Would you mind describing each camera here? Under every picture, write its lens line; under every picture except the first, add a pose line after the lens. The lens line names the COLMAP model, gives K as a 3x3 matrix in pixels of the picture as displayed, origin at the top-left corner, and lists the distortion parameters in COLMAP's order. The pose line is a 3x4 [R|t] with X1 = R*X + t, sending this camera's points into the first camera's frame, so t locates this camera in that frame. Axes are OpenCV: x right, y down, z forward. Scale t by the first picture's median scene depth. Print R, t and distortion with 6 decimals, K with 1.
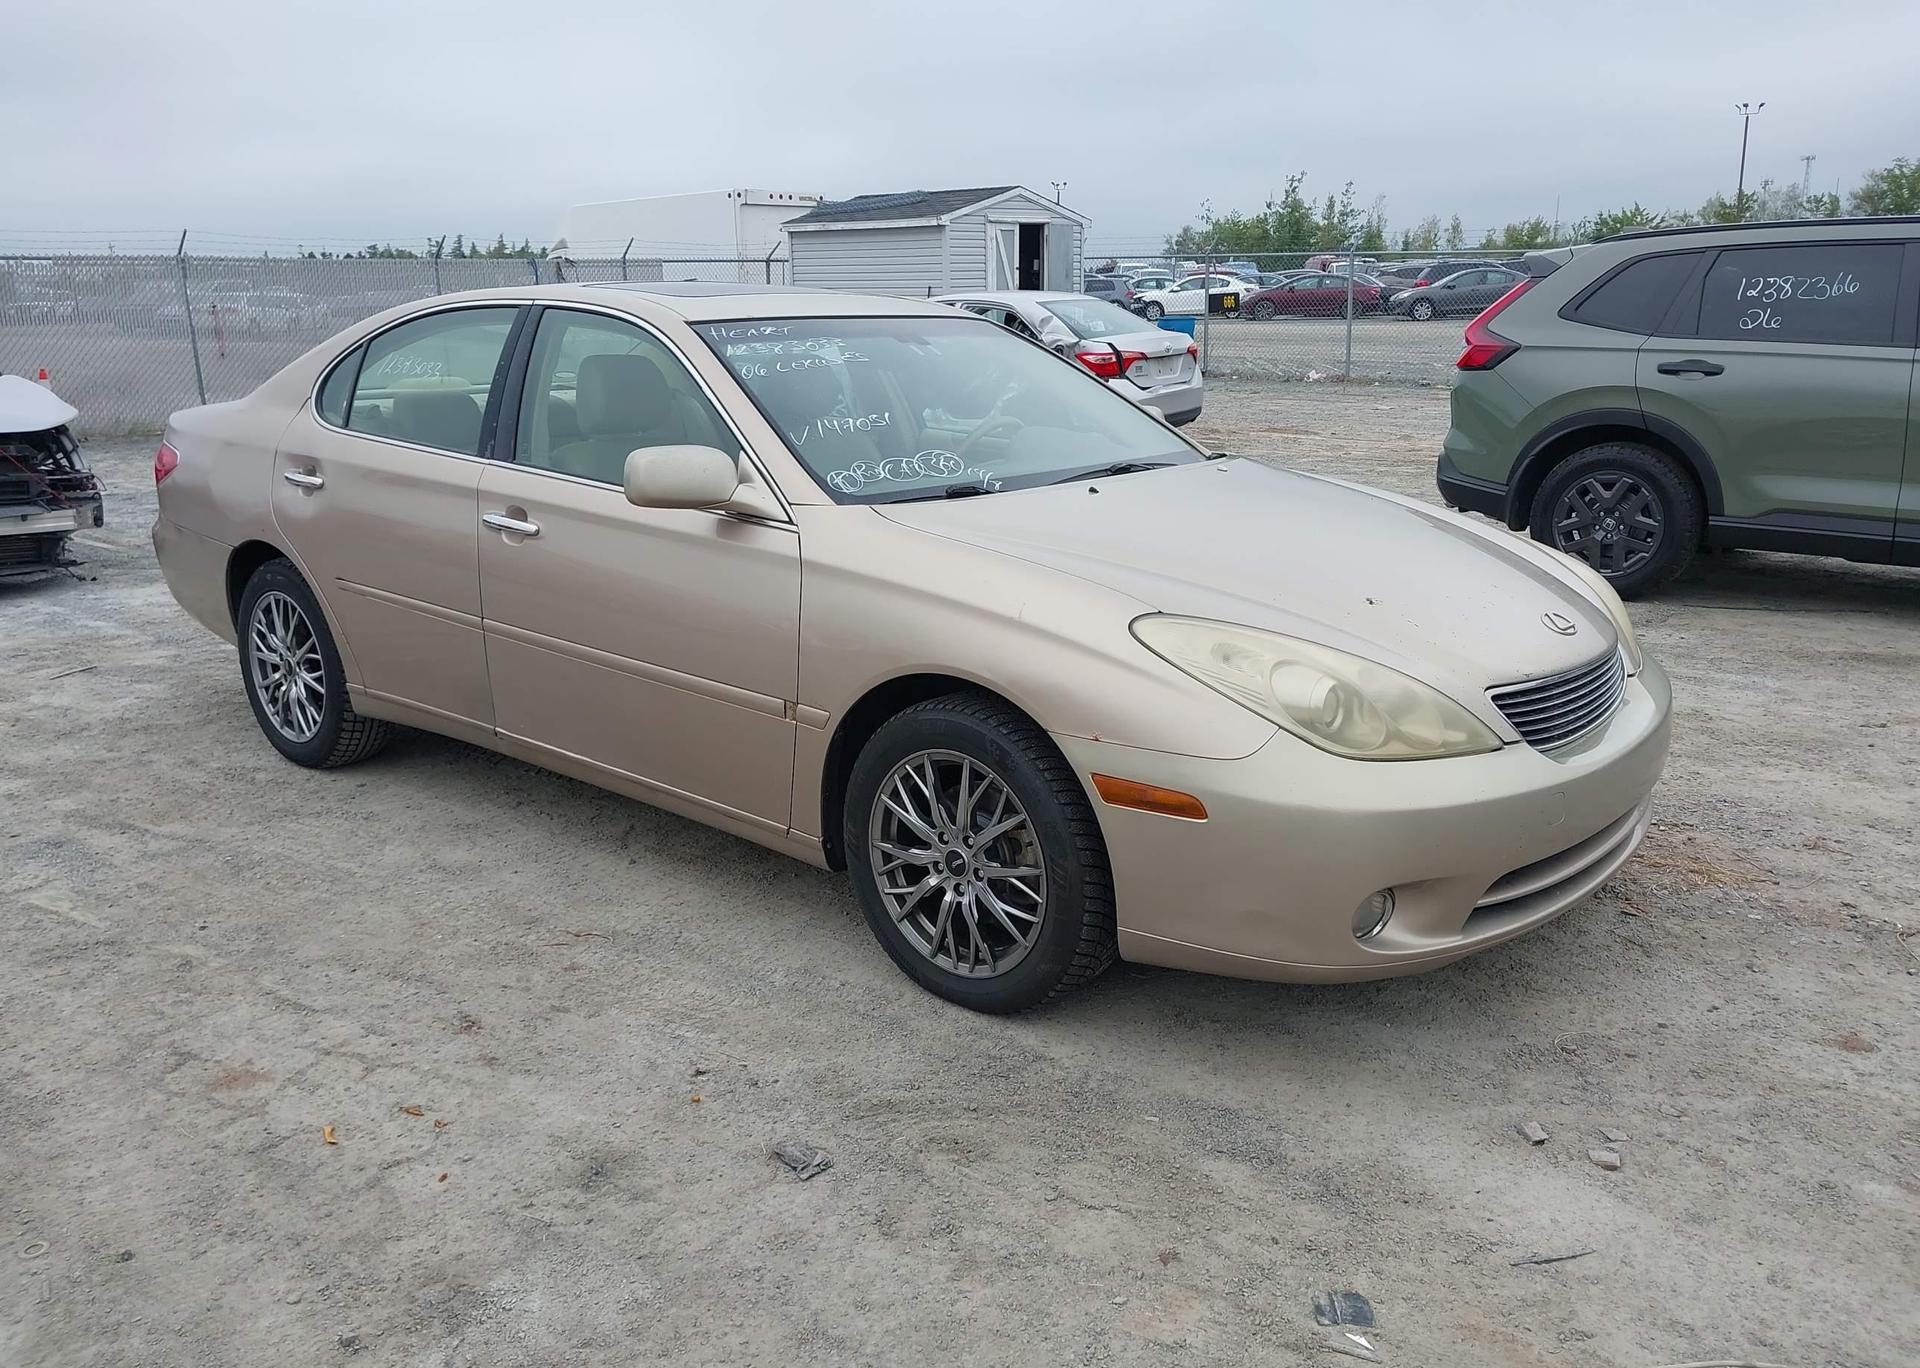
lens RADIAL K [[1498.8, 0, 955.8], [0, 1498.8, 733.0], [0, 0, 1]] dist [0.028525, -0.038512]
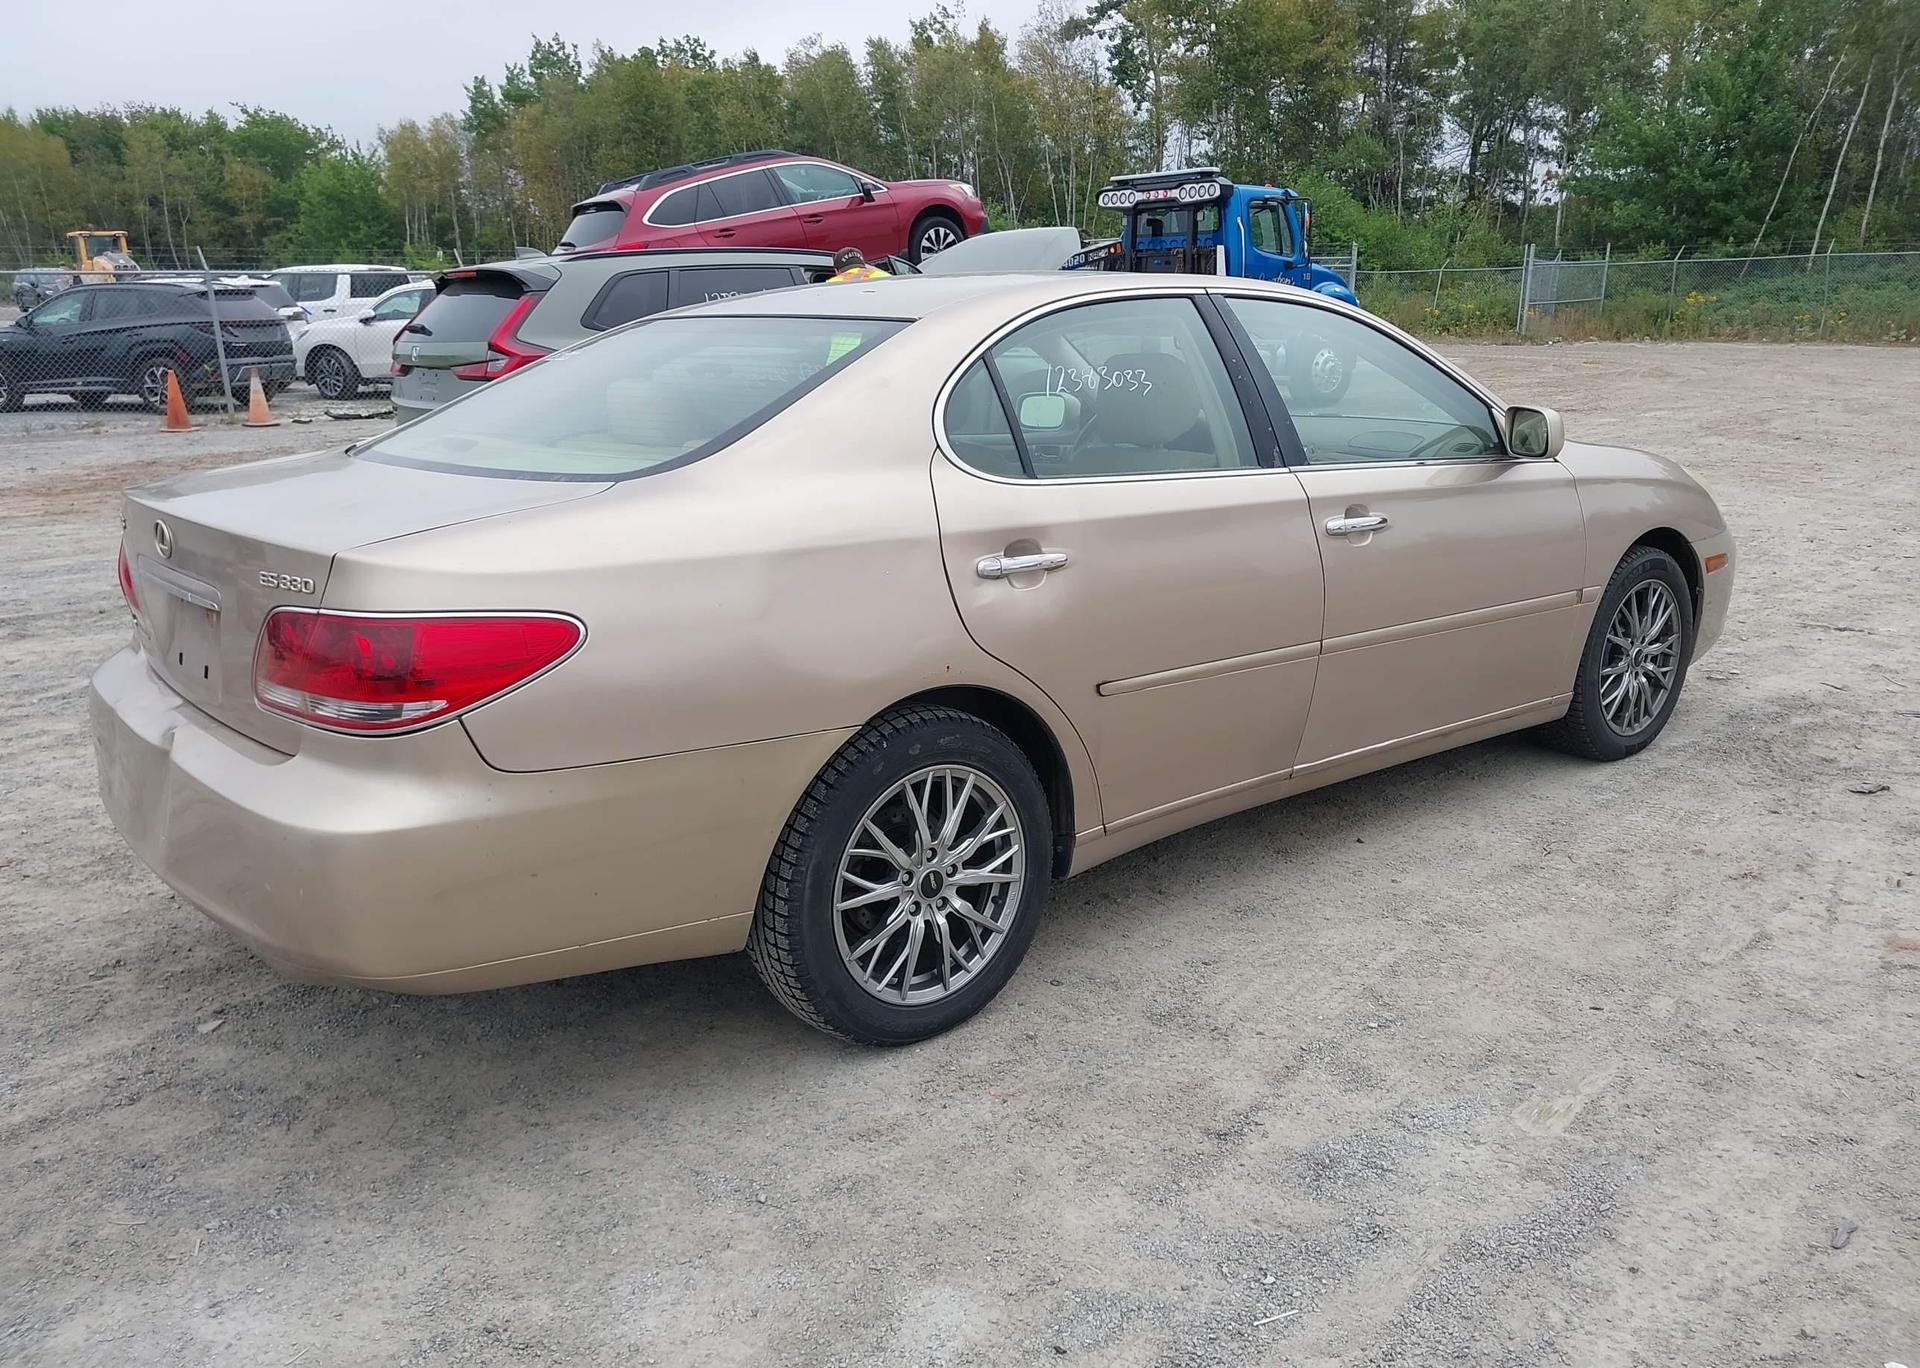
lens RADIAL K [[1498.8, 0, 955.8], [0, 1498.8, 733.0], [0, 0, 1]] dist [0.028525, -0.038512]
pose [[0.179590, -0.265554, 0.947221, -1.429989], [0.289936, 0.934395, 0.206987, -0.321389], [-0.940045, 0.237461, 0.244802, 1.173829]]
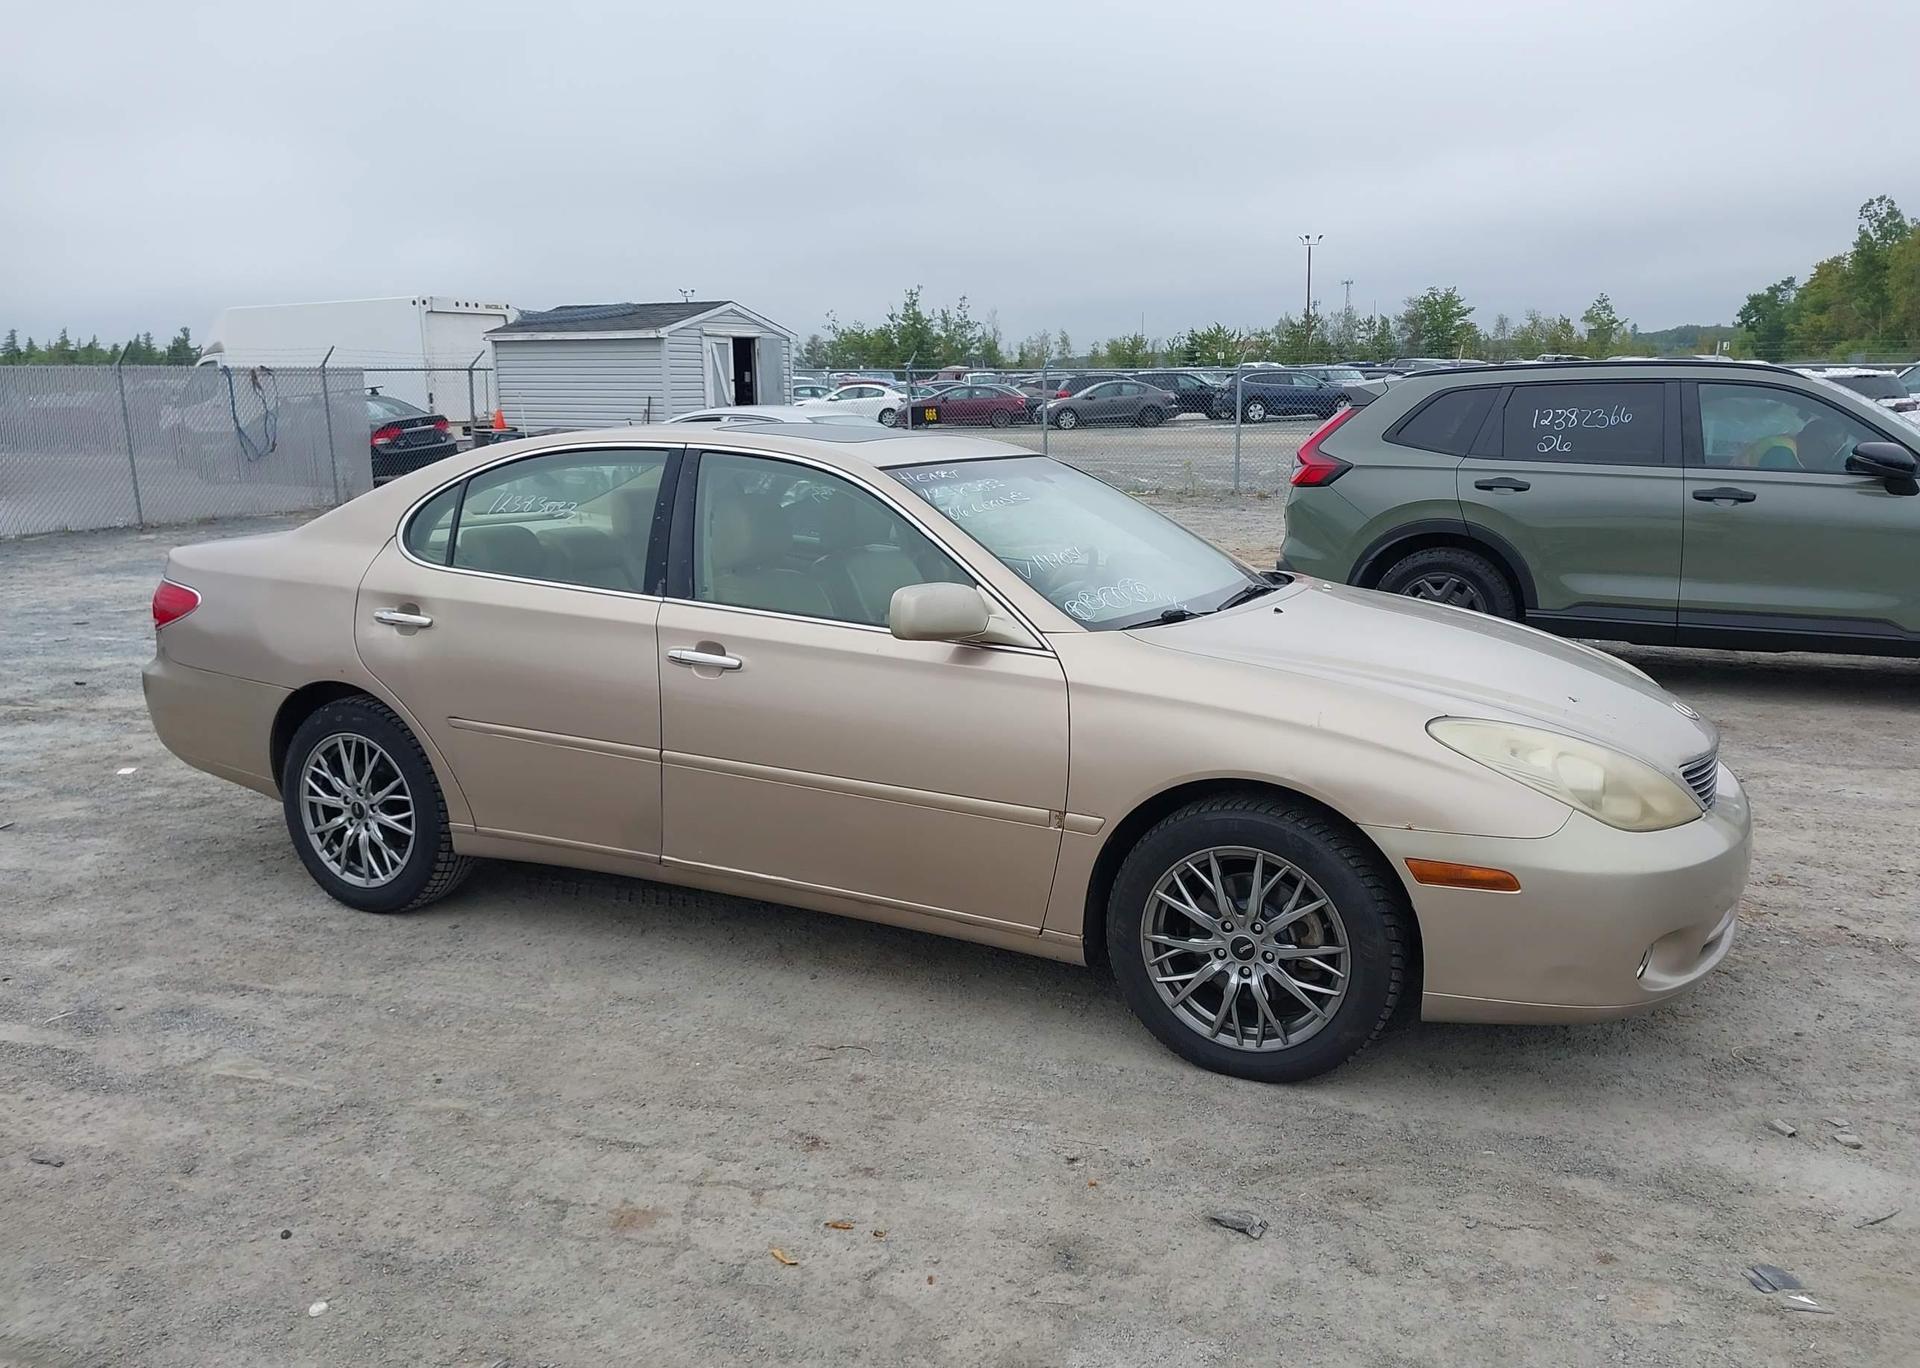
lens RADIAL K [[1498.8, 0, 955.8], [0, 1498.8, 733.0], [0, 0, 1]] dist [0.028525, -0.038512]
pose [[0.970702, -0.046874, 0.235671, -0.421749], [0.062054, 0.996420, -0.057409, -0.019652], [-0.232136, 0.070351, 0.970136, -0.042965]]
